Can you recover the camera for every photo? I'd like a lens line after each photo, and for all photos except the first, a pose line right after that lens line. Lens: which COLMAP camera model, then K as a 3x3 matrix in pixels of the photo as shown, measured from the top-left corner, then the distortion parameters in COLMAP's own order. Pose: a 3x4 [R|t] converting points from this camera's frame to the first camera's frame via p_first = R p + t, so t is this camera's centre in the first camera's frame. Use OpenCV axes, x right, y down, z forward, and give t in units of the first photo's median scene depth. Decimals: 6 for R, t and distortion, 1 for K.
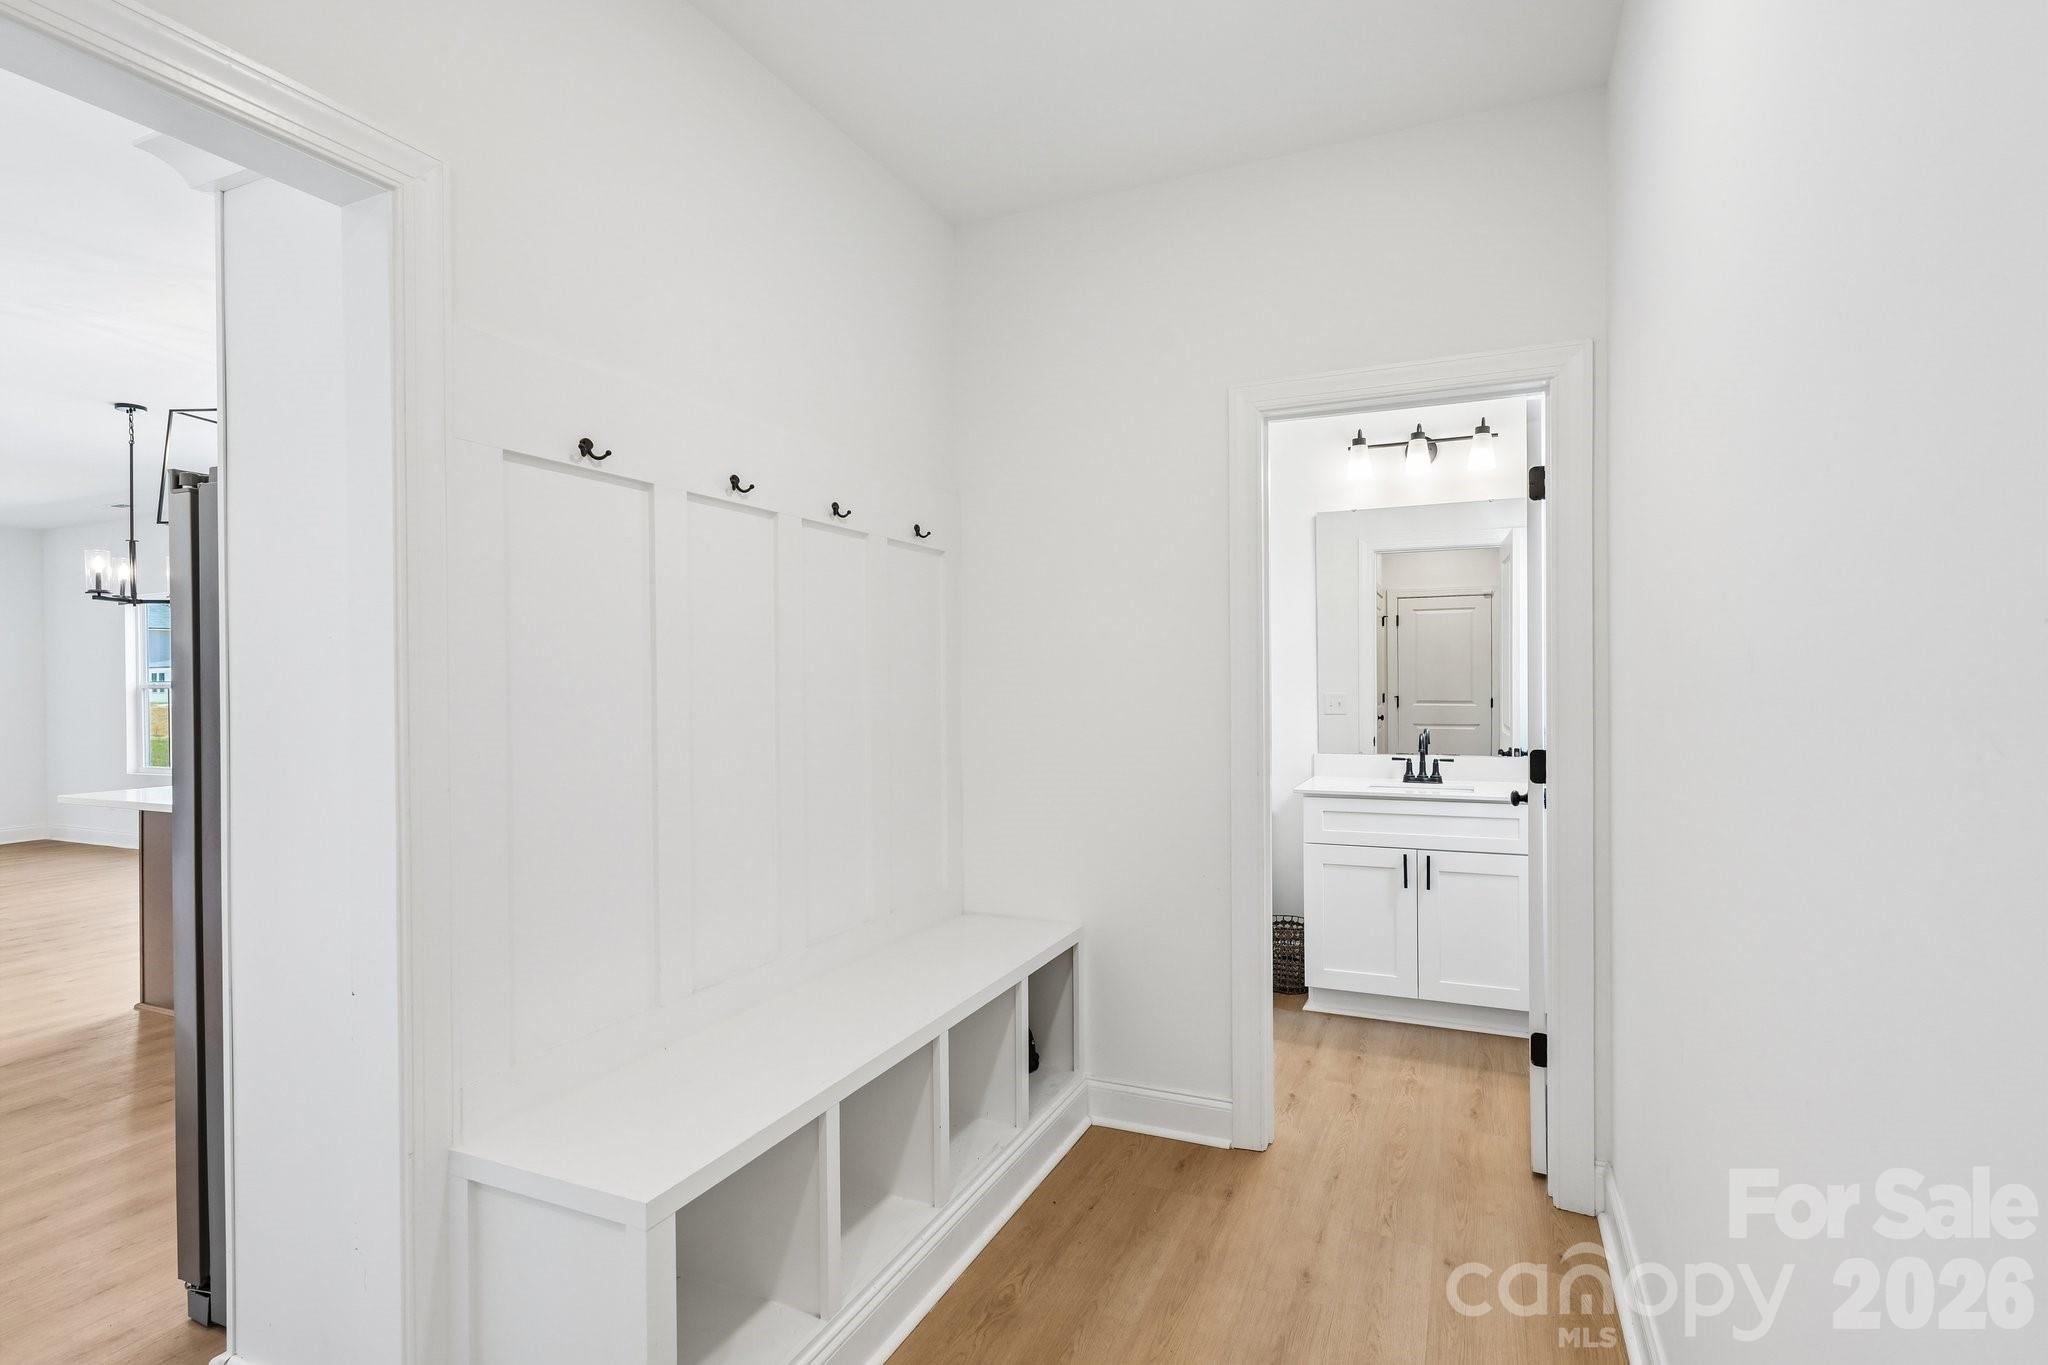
lens RADIAL K [[1003.6, 0, 1021.9], [0, 1003.6, 684.7], [0, 0, 1]] dist [0.004387, 0.000525]
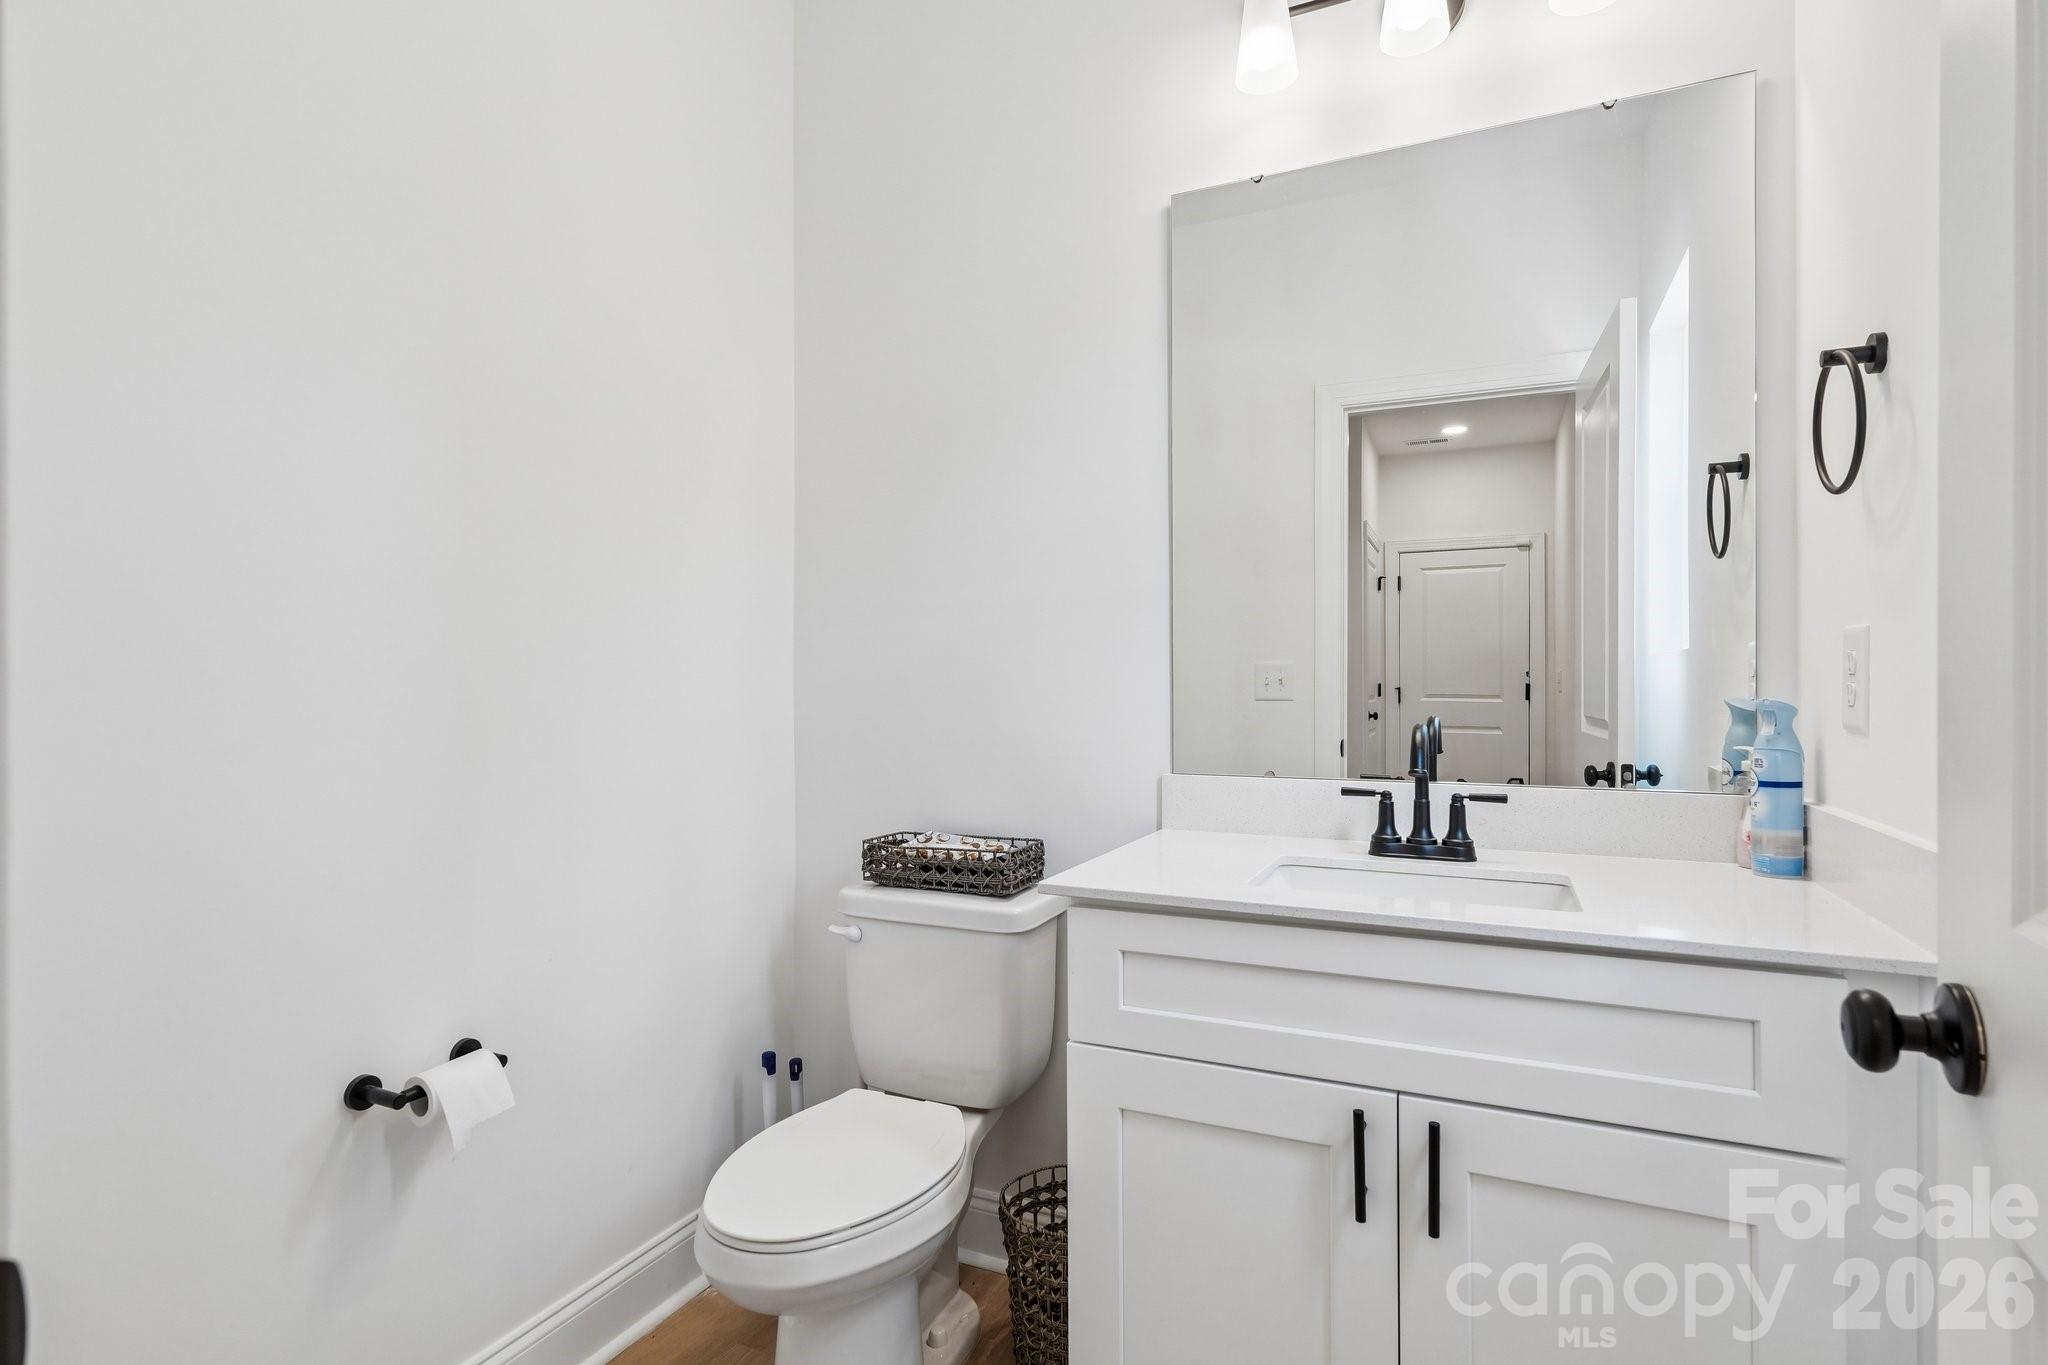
lens RADIAL K [[1008.5, 0, 1030.8], [0, 1008.5, 682.9], [0, 0, 1]] dist [-0.000778, 0.000598]
pose [[0.999980, 0.005650, -0.002775, 0.253165], [-0.005673, 0.999947, -0.008641, 0.036630], [0.002726, 0.008656, 0.999959, 0.621432]]
